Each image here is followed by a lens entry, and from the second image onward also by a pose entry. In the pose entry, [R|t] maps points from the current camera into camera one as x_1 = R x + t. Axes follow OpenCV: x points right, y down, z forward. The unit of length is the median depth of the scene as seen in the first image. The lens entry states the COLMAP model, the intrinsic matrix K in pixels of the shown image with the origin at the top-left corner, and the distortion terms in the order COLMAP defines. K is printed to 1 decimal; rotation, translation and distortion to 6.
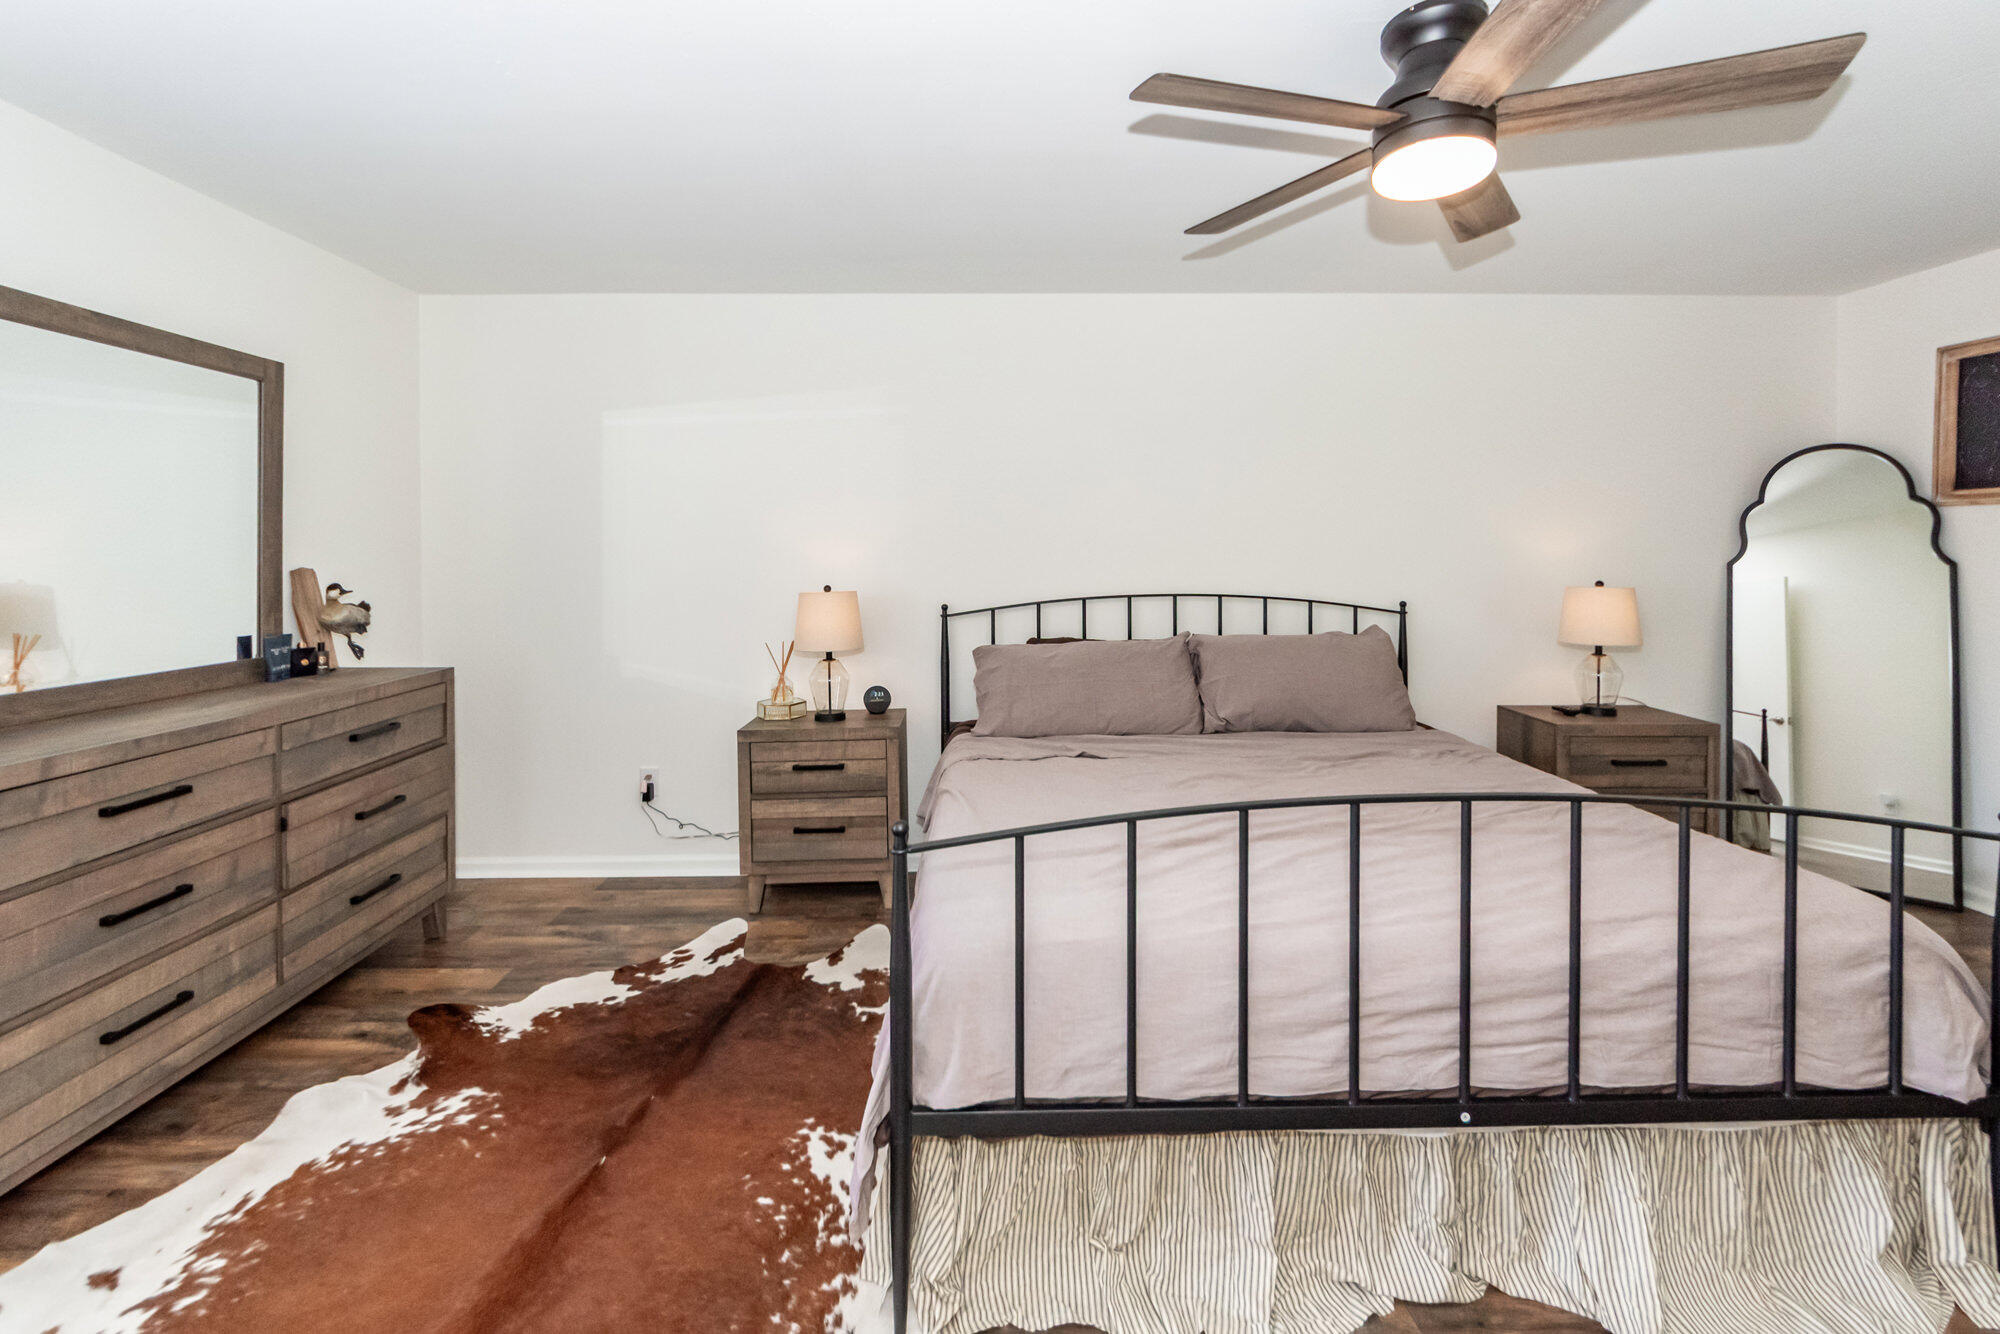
lens RADIAL K [[798.1, 0, 1007.5], [0, 798.1, 586.3], [0, 0, 1]] dist [0.001934, -0.000620]
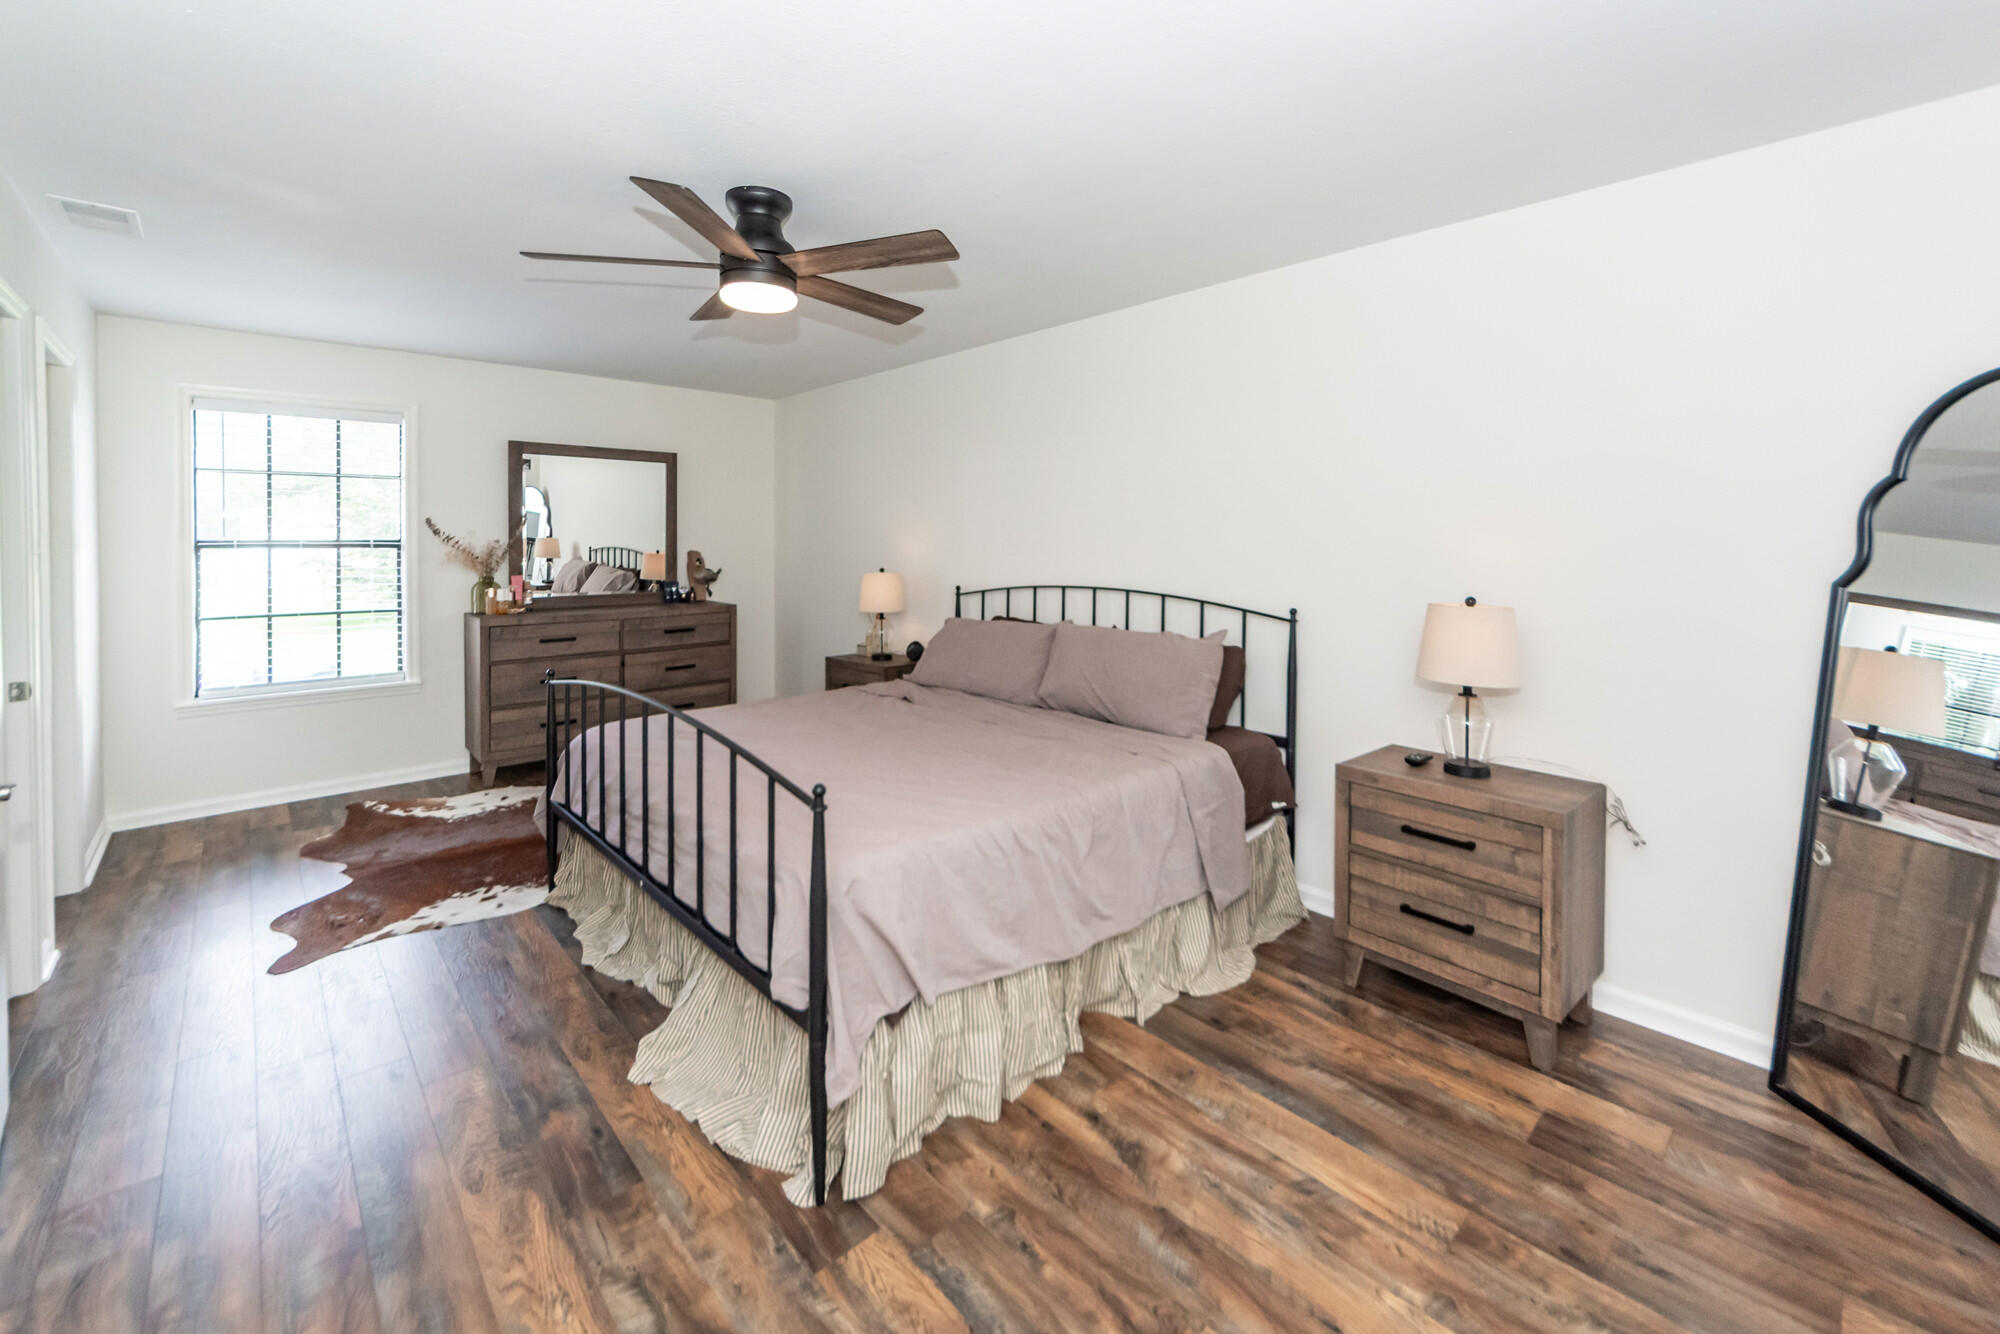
lens RADIAL K [[798.1, 0, 1007.5], [0, 798.1, 586.3], [0, 0, 1]] dist [0.001934, -0.000620]
pose [[0.676911, 0.050508, -0.734330, 1.105662], [-0.036188, 0.998720, 0.035335, -0.030429], [0.735175, 0.002655, 0.677872, 0.193259]]
